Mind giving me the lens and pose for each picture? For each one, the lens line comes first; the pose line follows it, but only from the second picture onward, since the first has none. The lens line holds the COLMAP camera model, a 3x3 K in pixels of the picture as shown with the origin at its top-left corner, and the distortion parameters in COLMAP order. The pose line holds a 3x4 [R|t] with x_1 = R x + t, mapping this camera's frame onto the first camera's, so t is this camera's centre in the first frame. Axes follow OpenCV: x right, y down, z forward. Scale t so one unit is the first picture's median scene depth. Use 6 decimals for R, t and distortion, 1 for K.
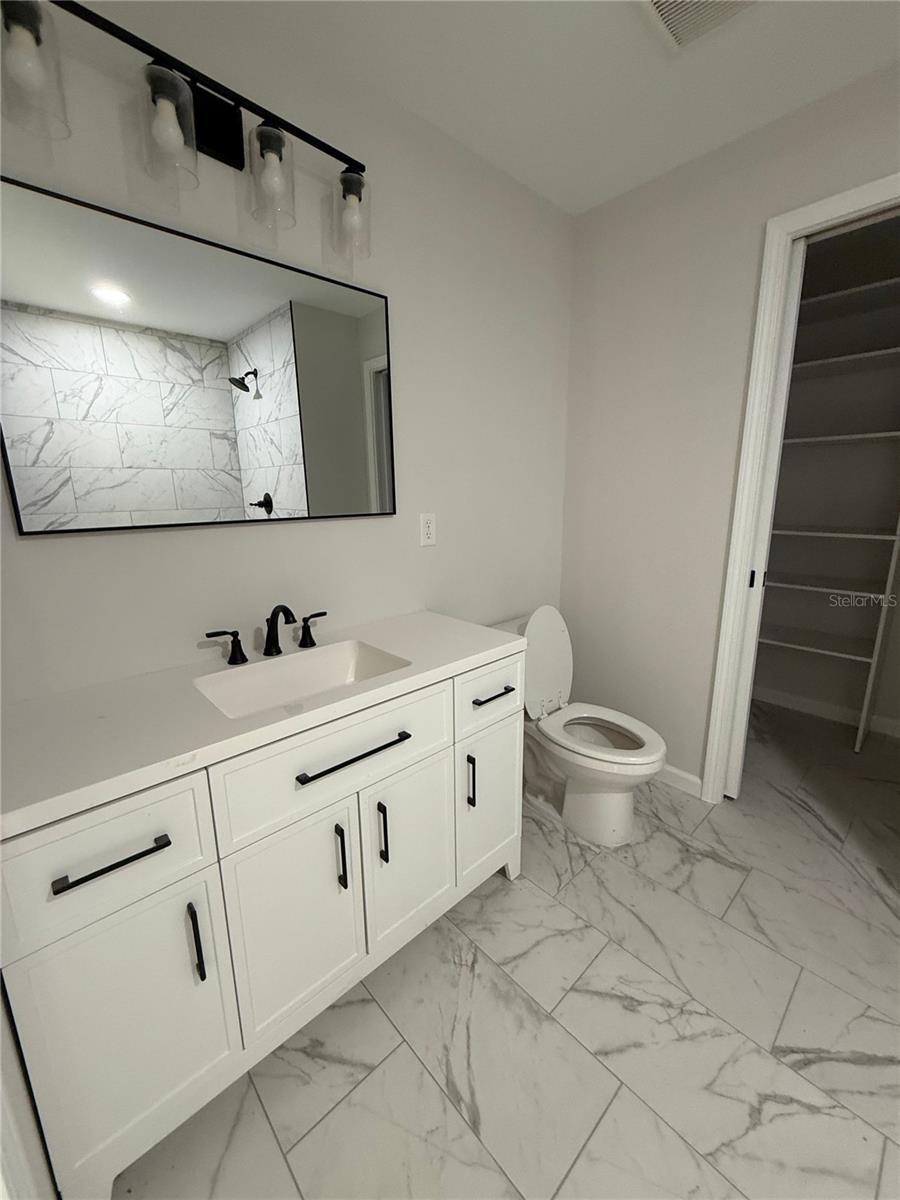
lens RADIAL K [[478.8, 0, 450.0], [0, 478.8, 596.7], [0, 0, 1]] dist [-0.000841, -0.000660]
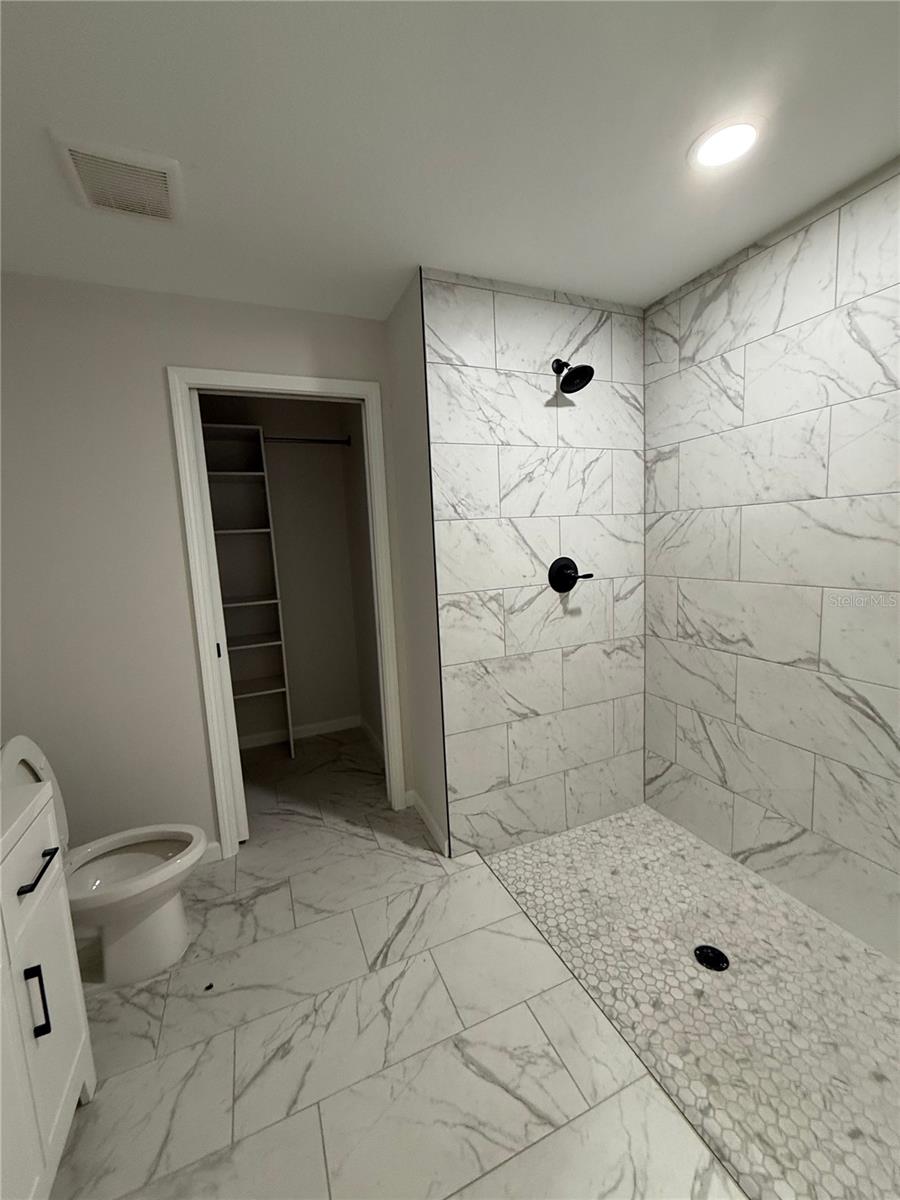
lens RADIAL K [[478.8, 0, 450.0], [0, 478.8, 596.7], [0, 0, 1]] dist [-0.000841, -0.000660]
pose [[0.333987, -0.113997, 0.935659, -0.297825], [0.249229, 0.968011, 0.028976, -0.062660], [-0.909031, 0.223516, 0.351714, 0.033128]]
